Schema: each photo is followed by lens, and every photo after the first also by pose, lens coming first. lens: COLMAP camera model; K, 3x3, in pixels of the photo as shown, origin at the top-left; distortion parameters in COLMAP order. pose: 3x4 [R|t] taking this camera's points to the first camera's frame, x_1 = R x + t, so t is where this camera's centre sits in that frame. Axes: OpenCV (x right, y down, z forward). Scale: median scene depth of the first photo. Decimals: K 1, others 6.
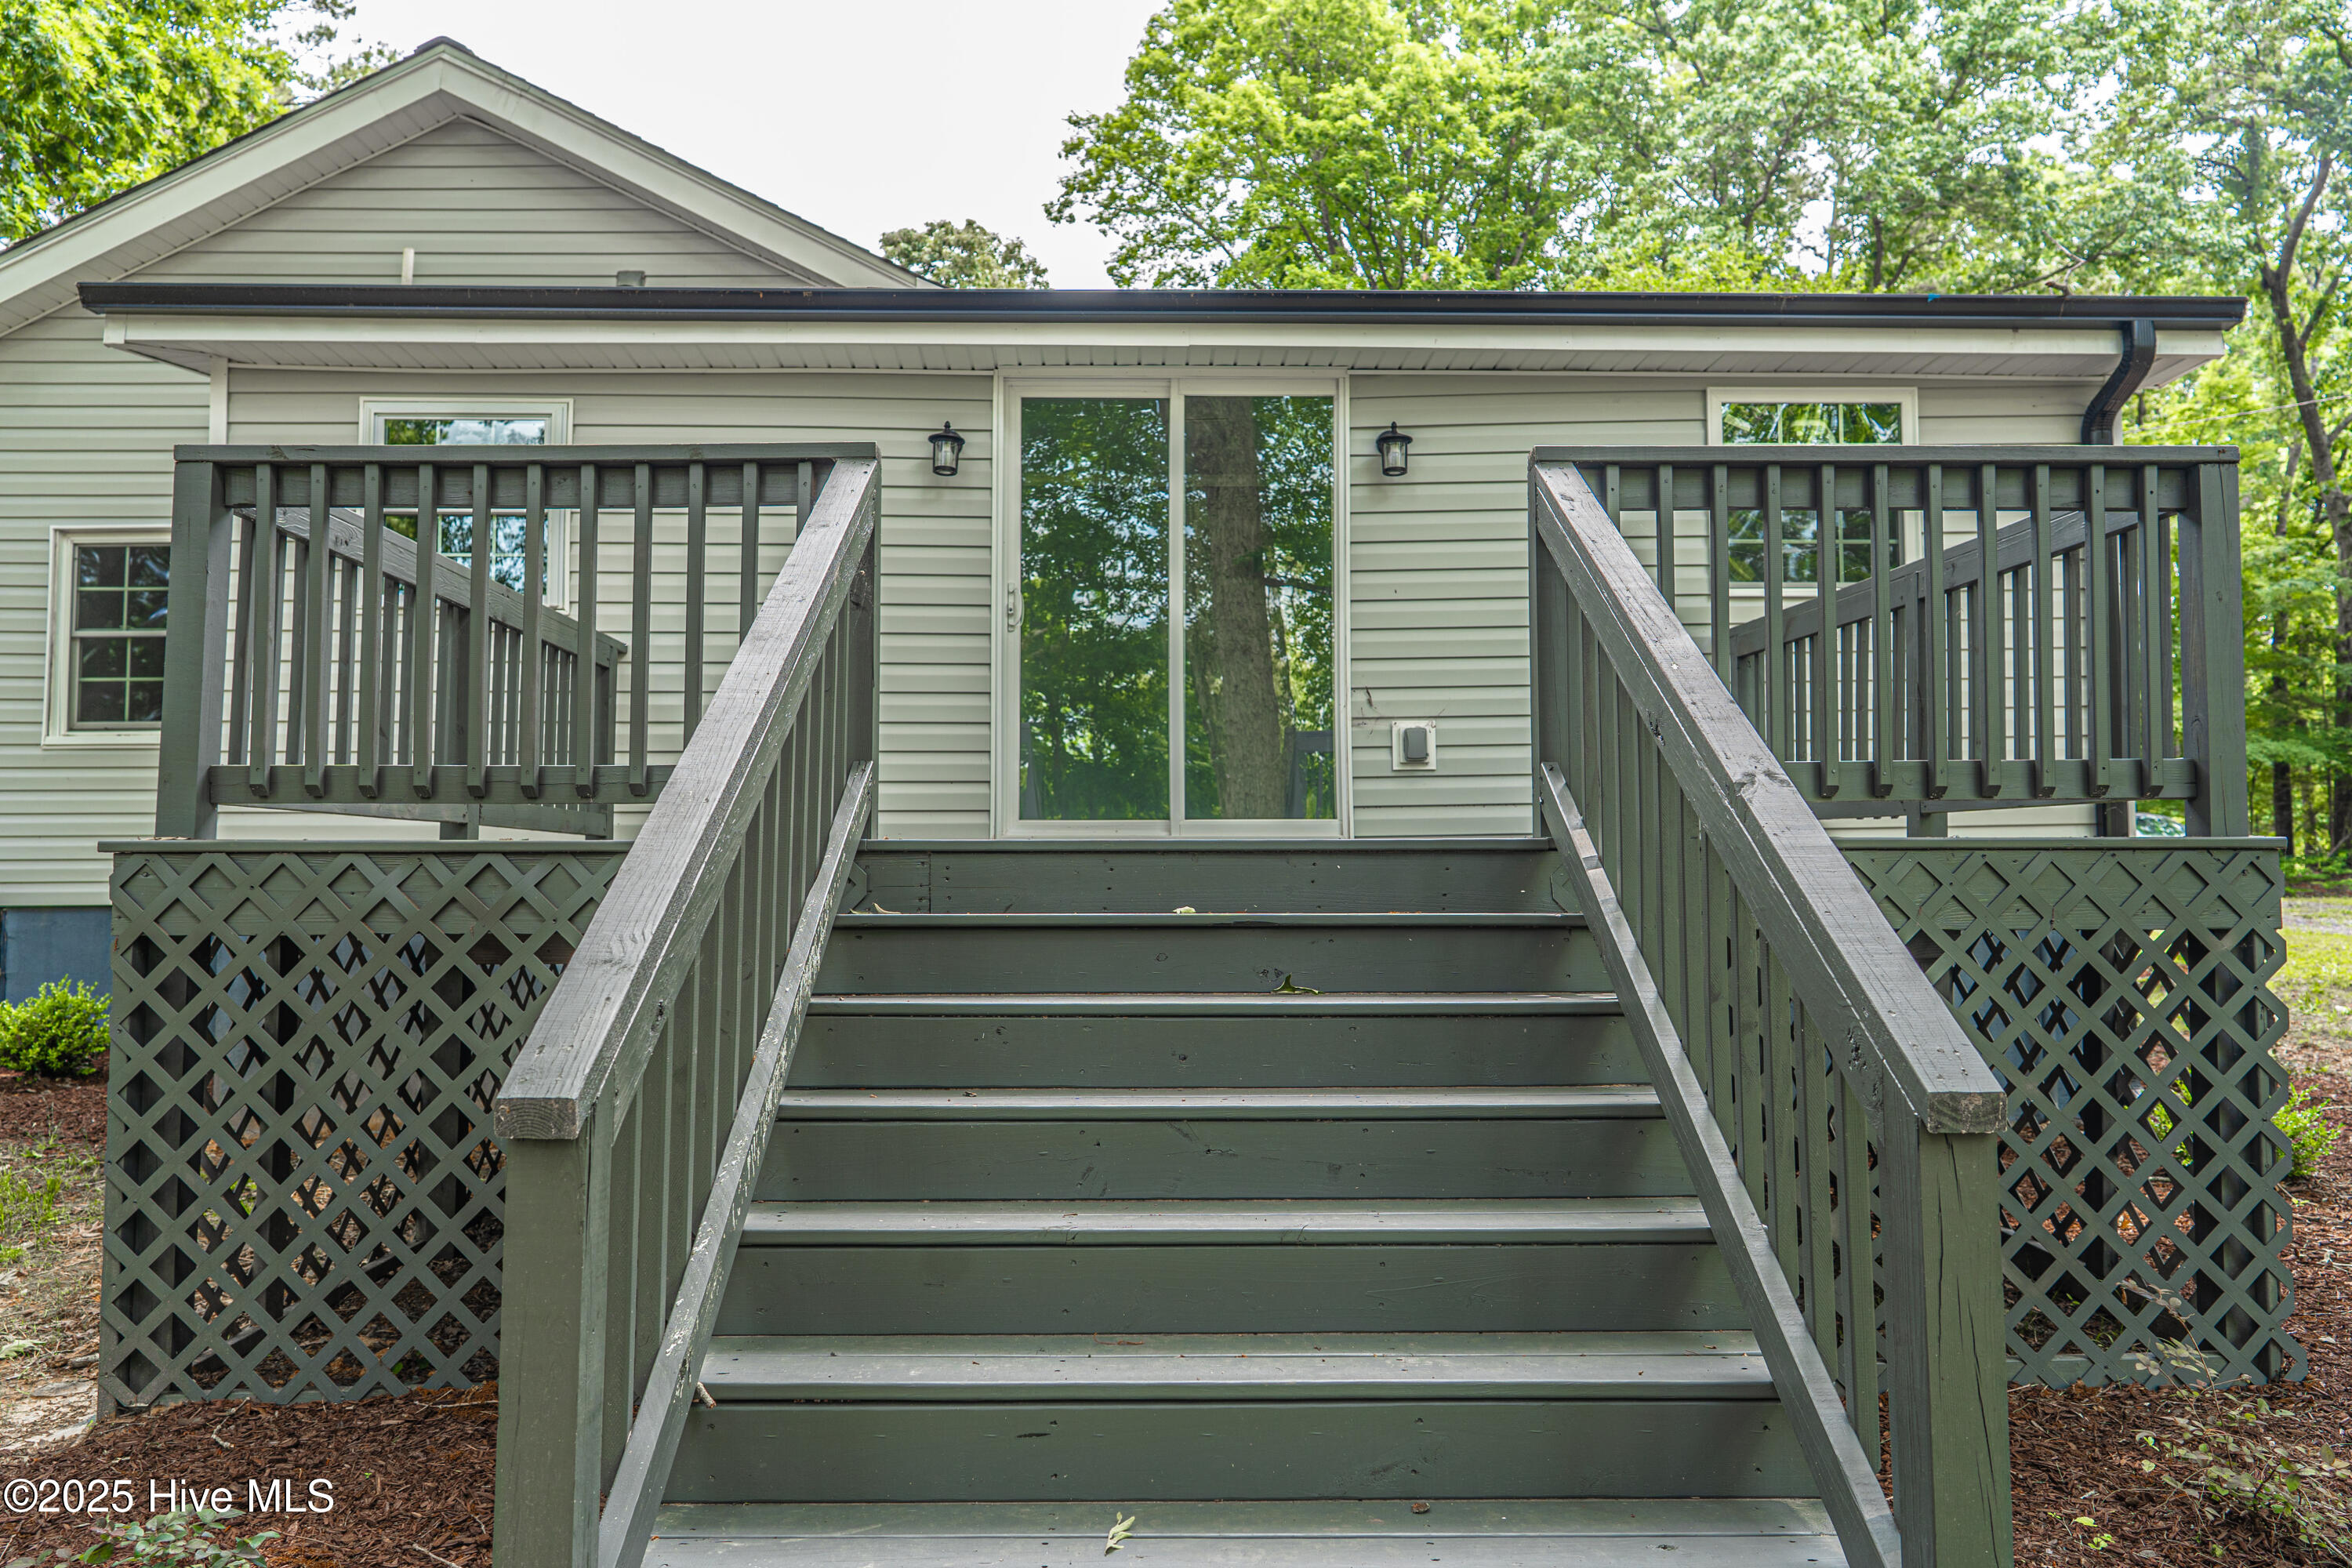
lens RADIAL K [[1570.5, 0, 1158.4], [0, 1570.5, 798.5], [0, 0, 1]] dist [-0.000910, 0.003928]
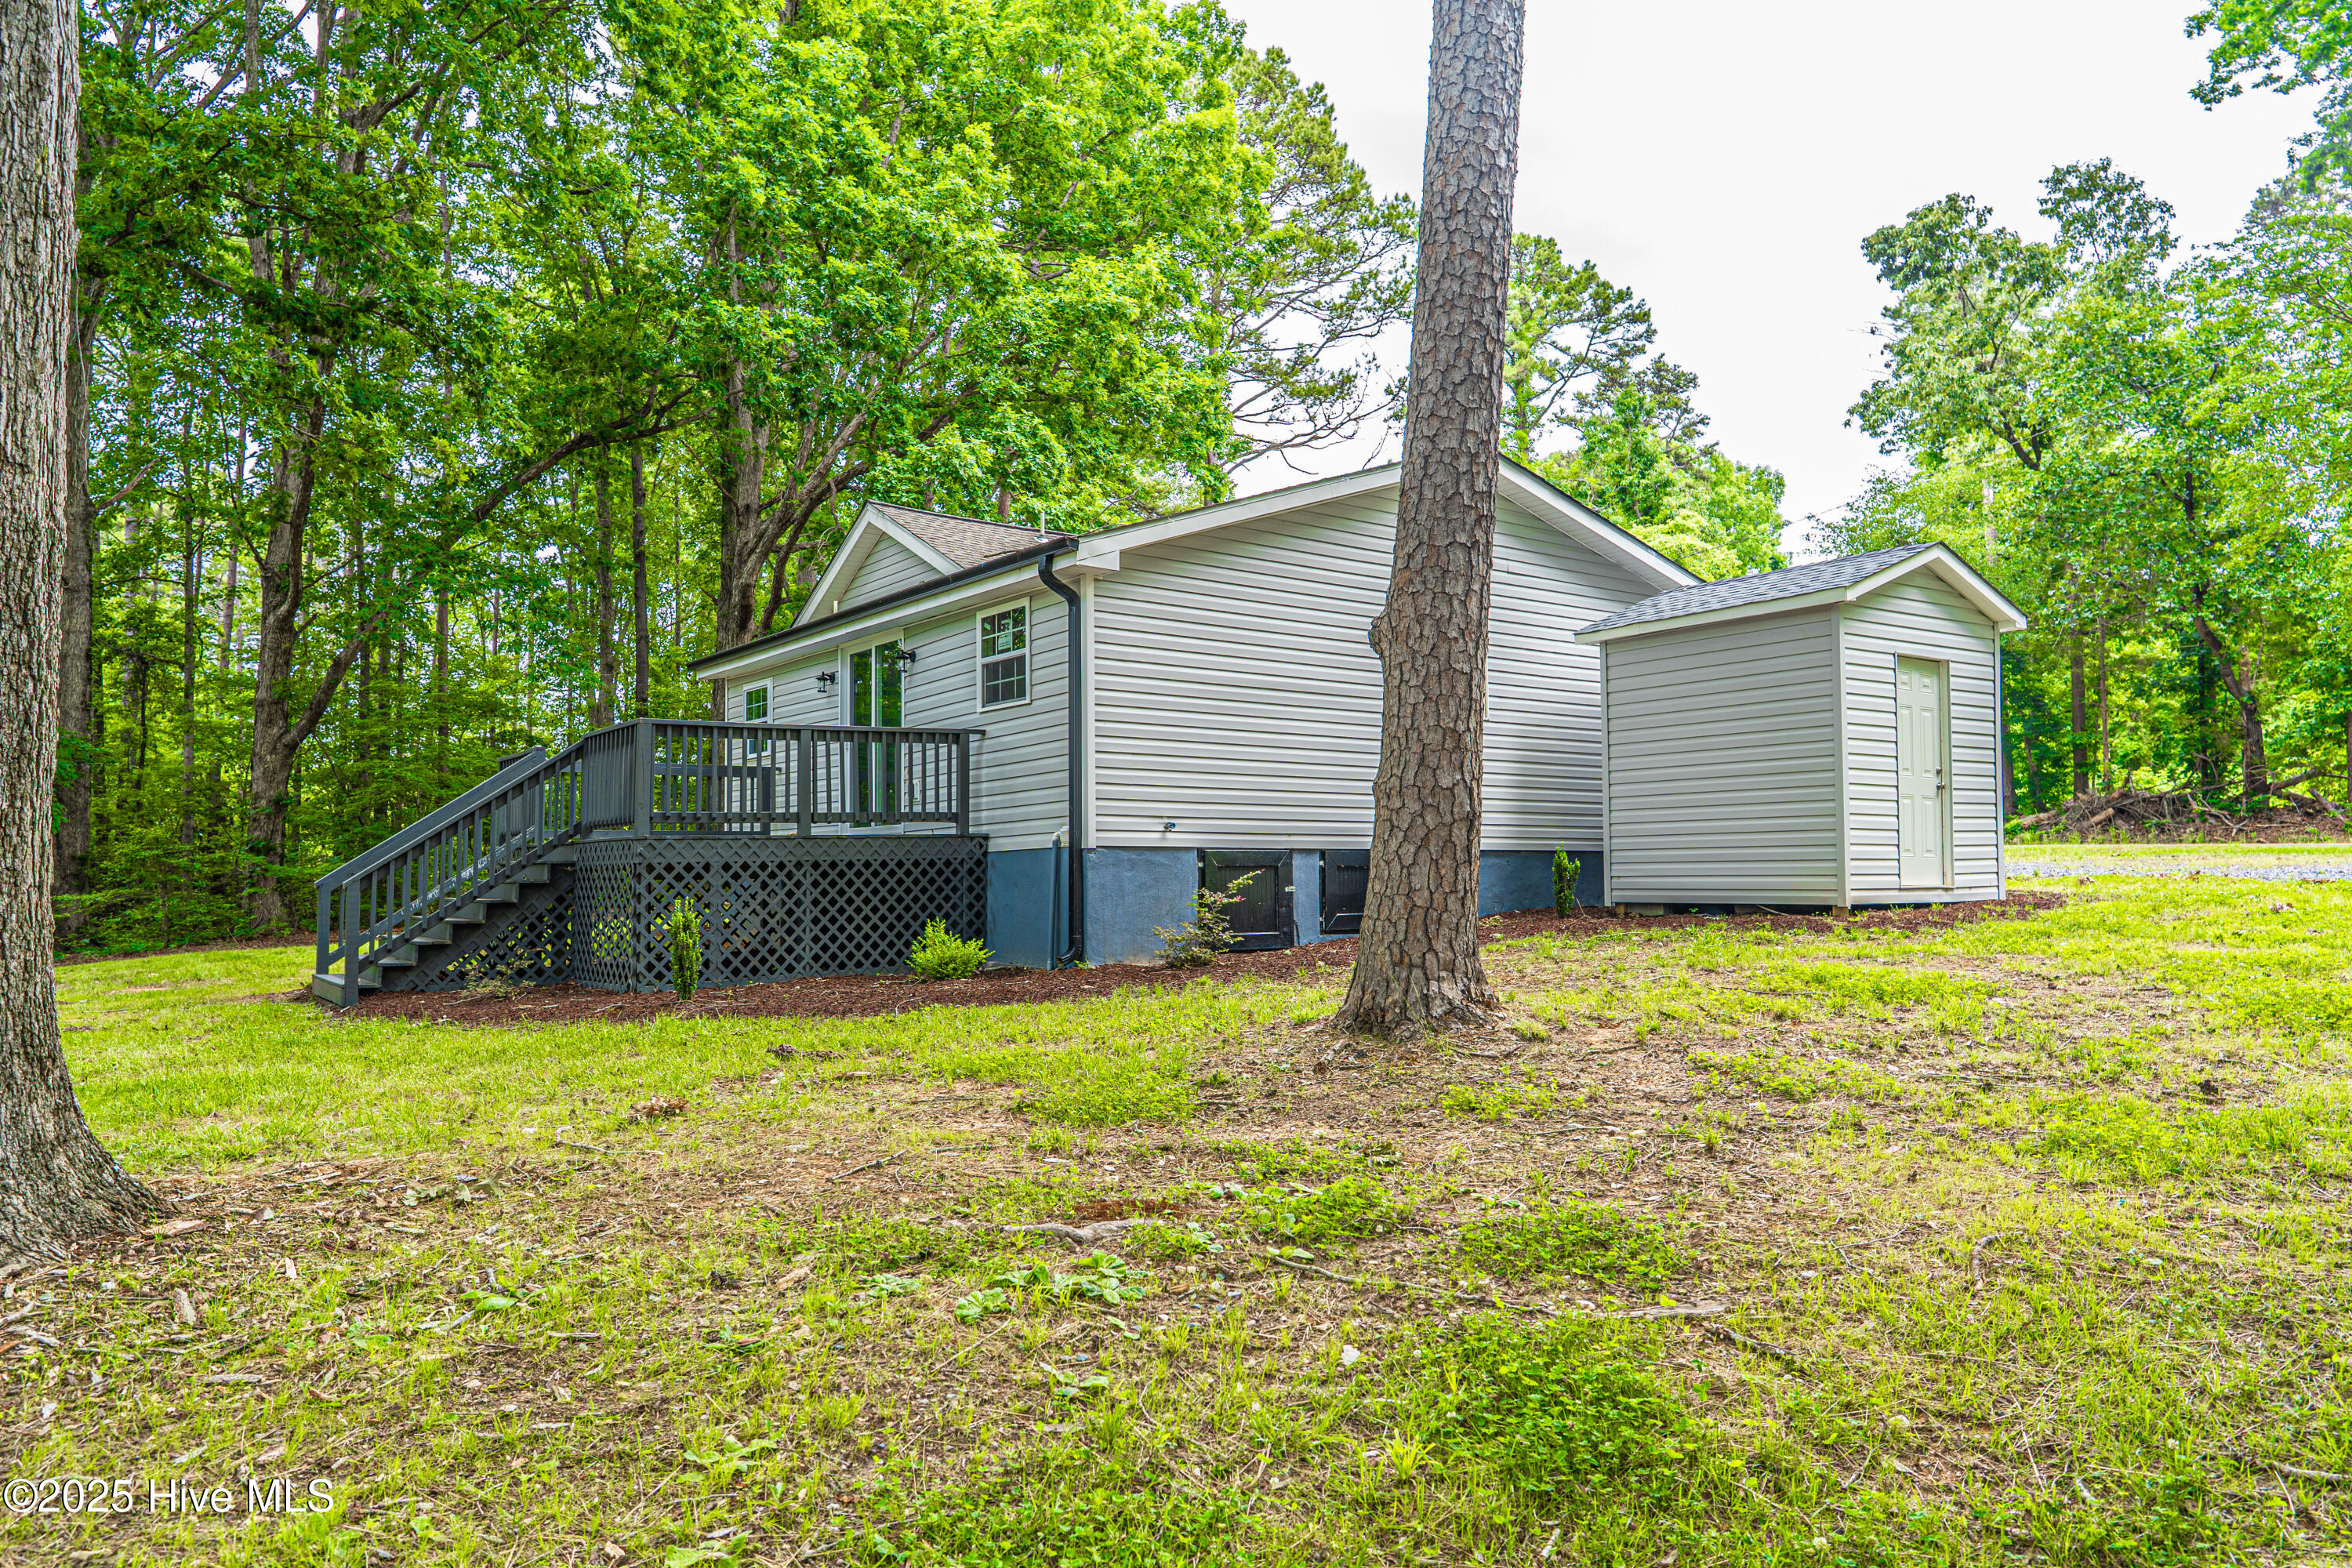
lens RADIAL K [[1570.5, 0, 1158.4], [0, 1570.5, 798.5], [0, 0, 1]] dist [-0.000910, 0.003928]
pose [[0.567560, -0.044365, -0.822136, 0.385918], [0.053927, 0.998406, -0.016648, 0.006047], [0.821564, -0.034887, 0.569047, -0.000500]]
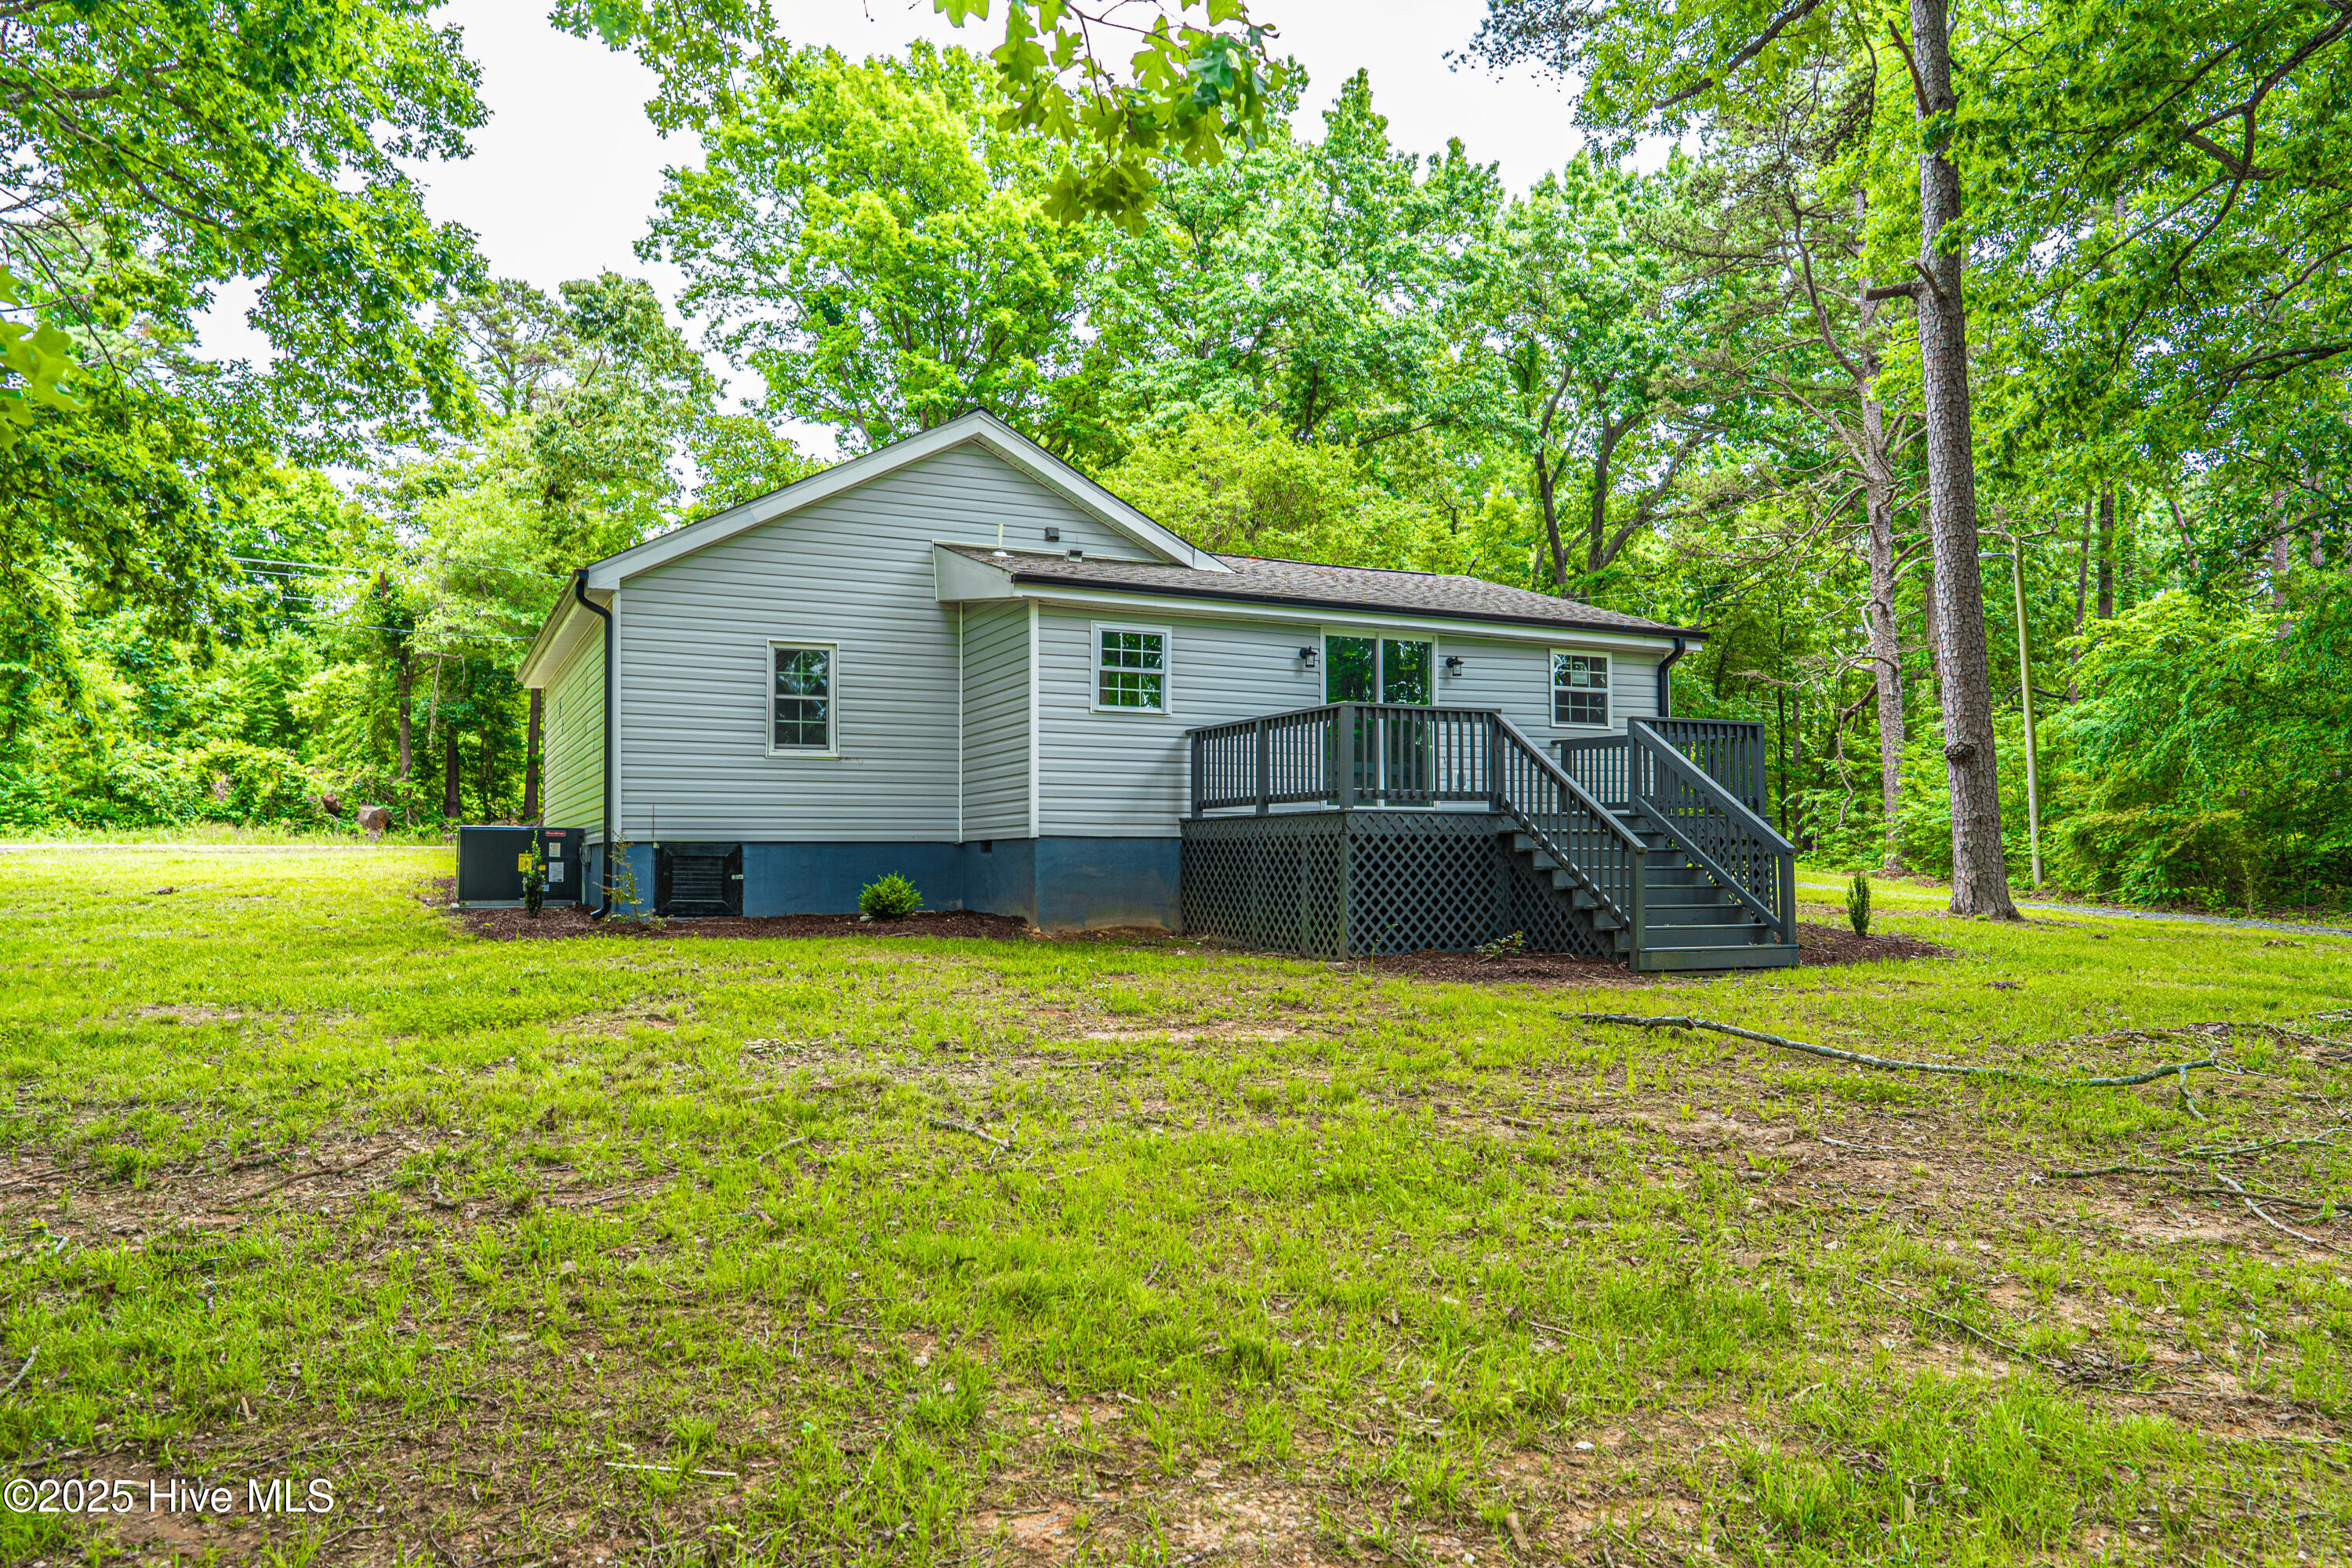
lens RADIAL K [[1574.7, 0, 1145.0], [0, 1574.7, 800.2], [0, 0, 1]] dist [-0.000829, 0.003767]
pose [[0.910978, 0.016891, 0.412110, -0.244446], [-0.021736, 0.999739, 0.007073, -0.000800], [-0.411882, -0.015401, 0.911107, -0.207389]]
